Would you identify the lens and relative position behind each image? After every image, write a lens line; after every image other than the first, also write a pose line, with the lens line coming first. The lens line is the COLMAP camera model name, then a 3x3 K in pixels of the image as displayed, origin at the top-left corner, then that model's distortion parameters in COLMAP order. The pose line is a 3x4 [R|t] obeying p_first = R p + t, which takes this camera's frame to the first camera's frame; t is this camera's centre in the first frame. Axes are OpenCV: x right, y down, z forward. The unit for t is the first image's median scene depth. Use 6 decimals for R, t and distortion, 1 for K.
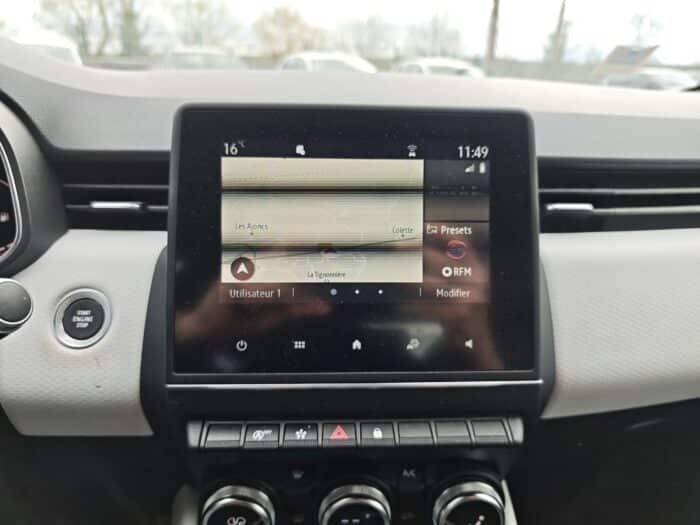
lens RADIAL K [[487.9, 0, 354.4], [0, 487.9, 262.3], [0, 0, 1]] dist [-0.012438, 0.006709]
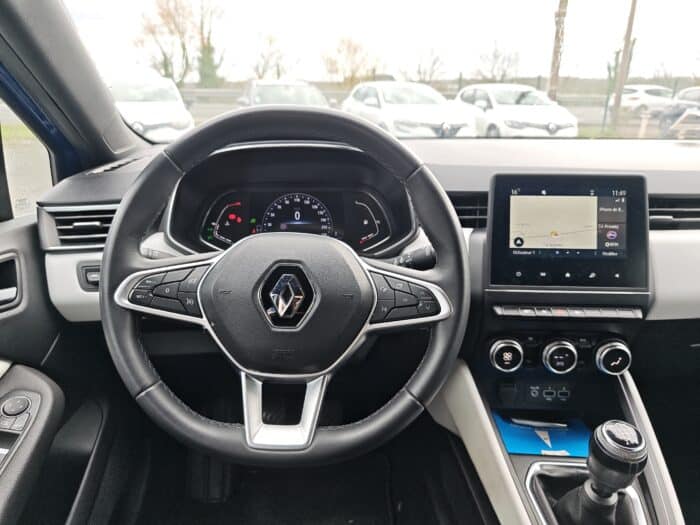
lens RADIAL K [[487.9, 0, 354.3], [0, 487.9, 268.3], [0, 0, 1]] dist [-0.012438, 0.006709]
pose [[0.994095, 0.013821, -0.107632, -0.751640], [-0.016761, 0.999509, -0.026462, 0.213042], [0.107213, 0.028110, 0.993839, -1.417665]]
